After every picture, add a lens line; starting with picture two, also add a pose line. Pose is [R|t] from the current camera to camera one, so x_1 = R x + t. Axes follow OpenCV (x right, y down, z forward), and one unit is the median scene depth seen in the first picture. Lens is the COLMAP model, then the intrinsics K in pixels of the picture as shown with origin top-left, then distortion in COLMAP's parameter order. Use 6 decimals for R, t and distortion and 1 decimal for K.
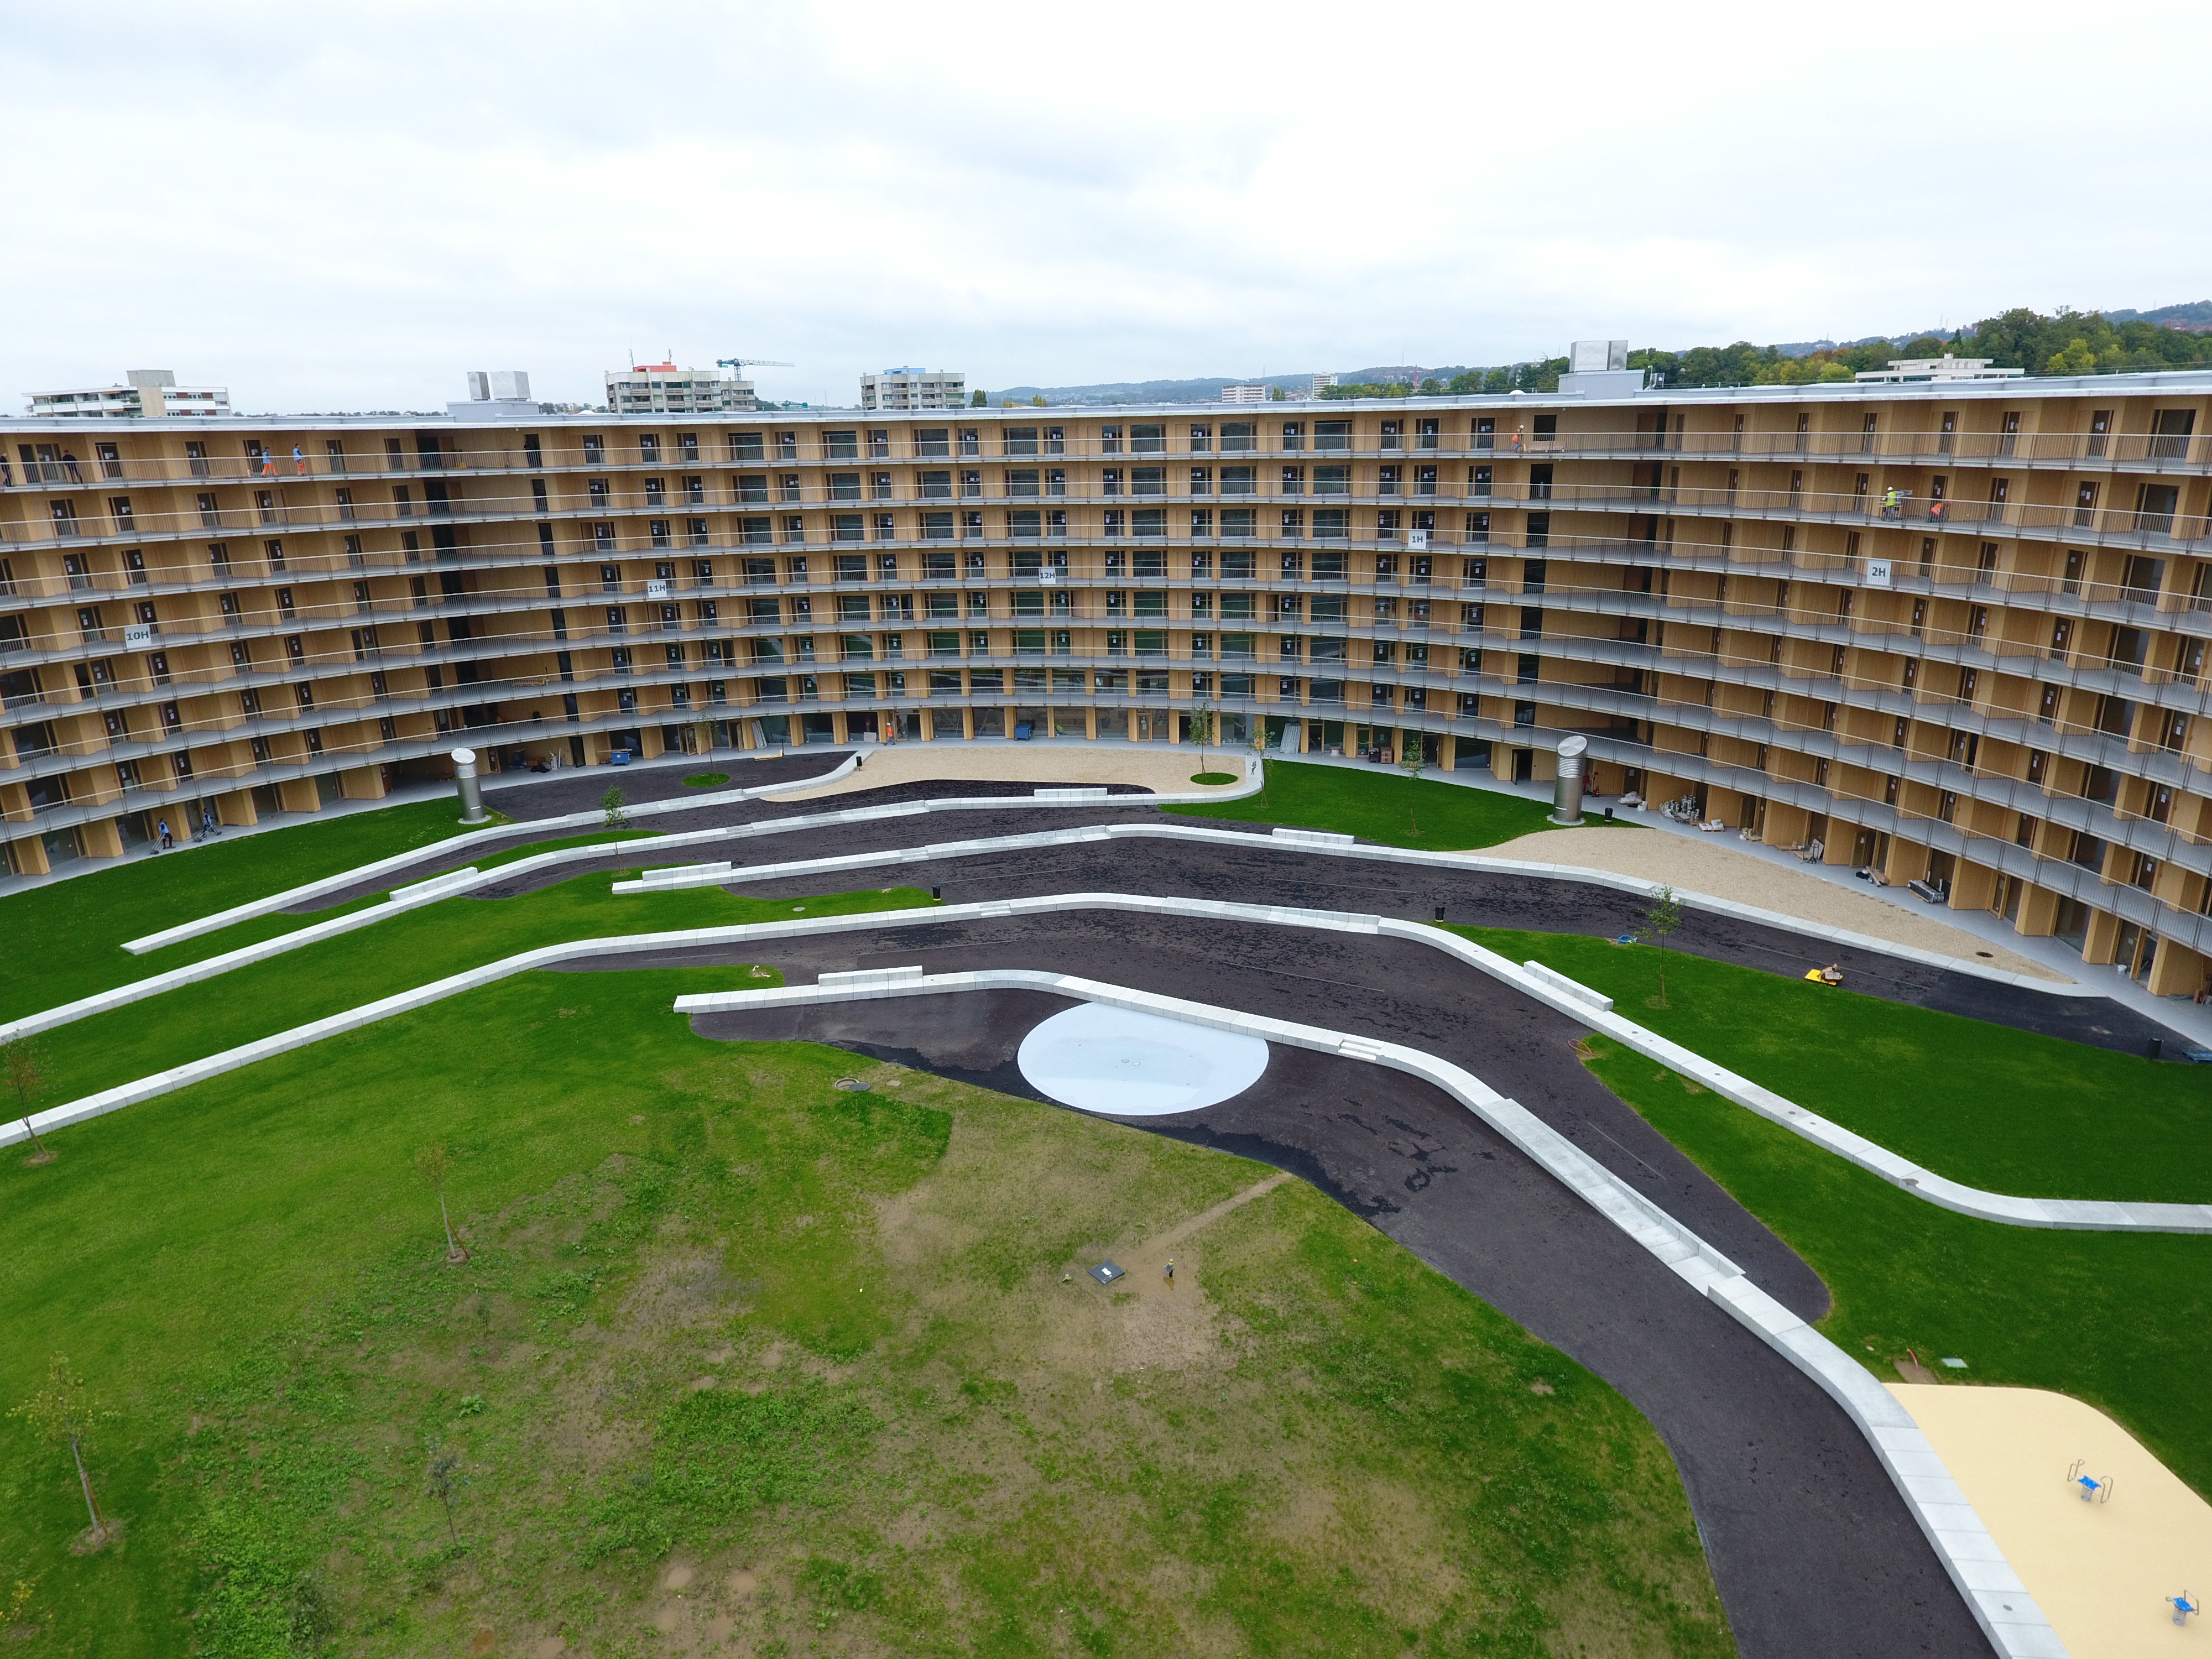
lens RADIAL K [[1337.1, 0, 1090.2], [0, 1337.1, 847.8], [0, 0, 1]] dist [-0.003792, -0.000814]
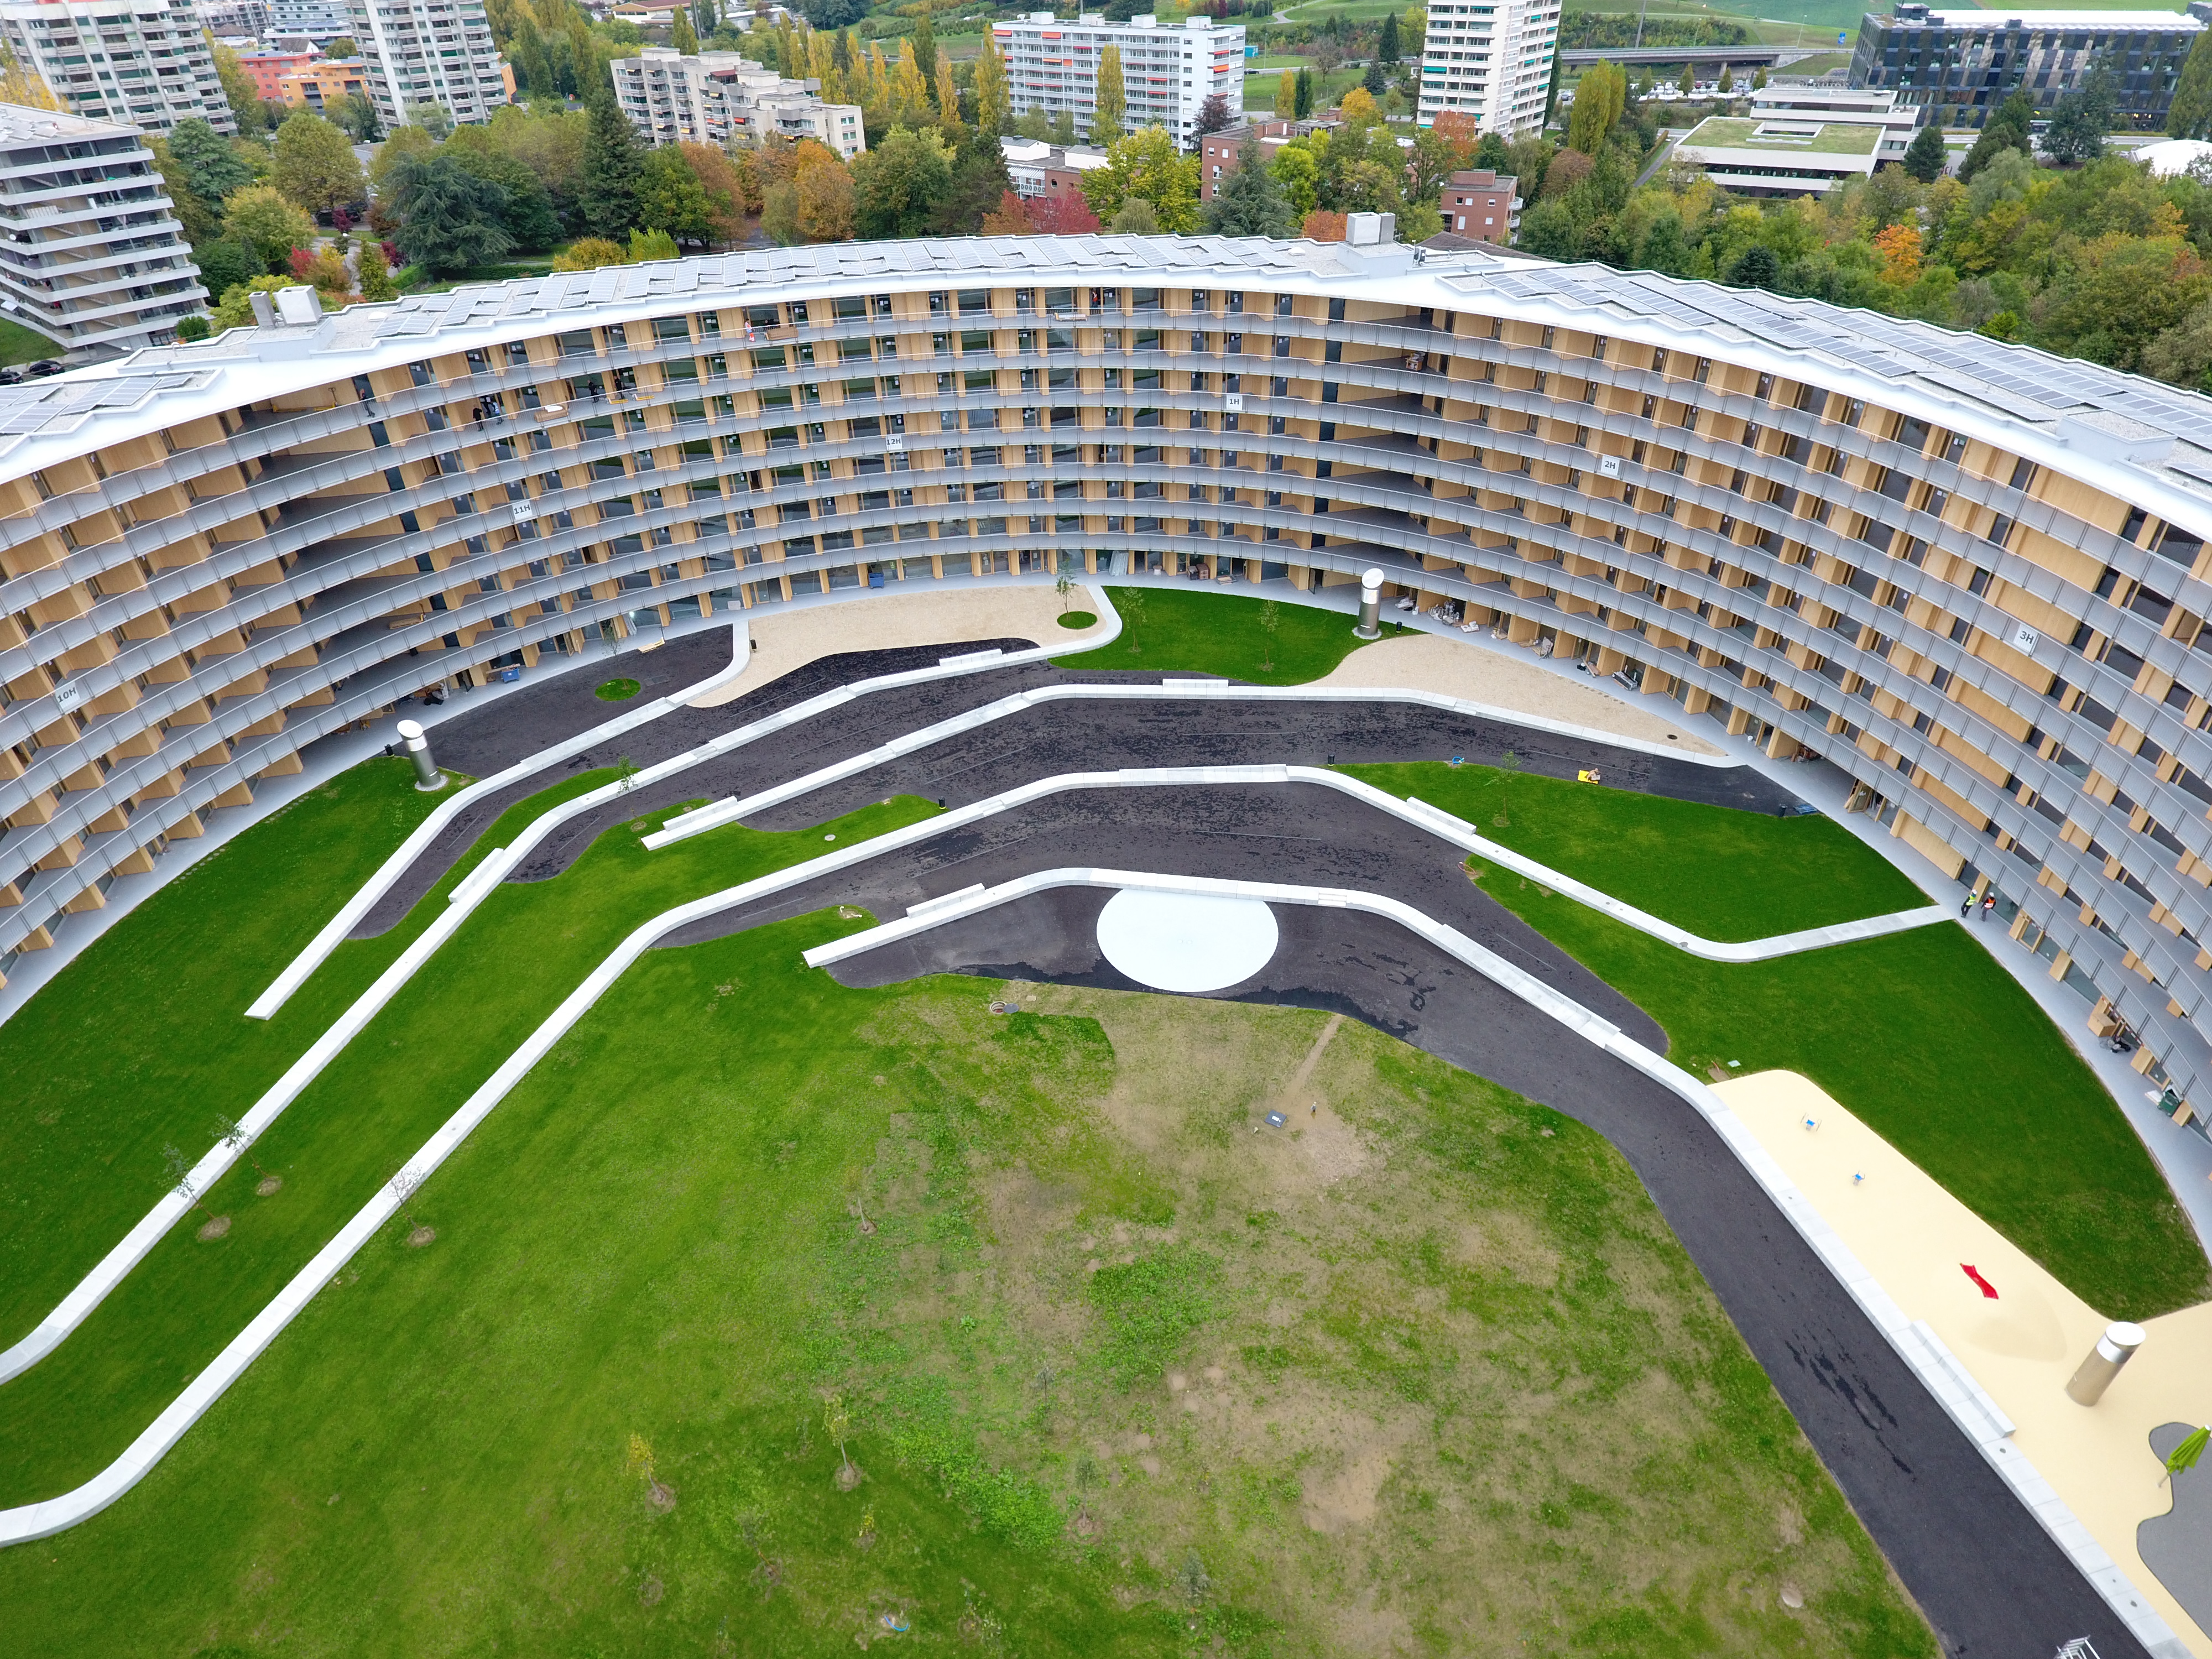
lens RADIAL K [[1356.1, 0, 1106.0], [0, 1356.1, 829.5], [0, 0, 1]] dist [0.000417, 0.002171]
pose [[0.935501, -0.202707, 0.289393, -0.430253], [0.108141, 0.944019, 0.311663, -0.397969], [-0.336368, -0.260265, 0.905051, -0.223613]]
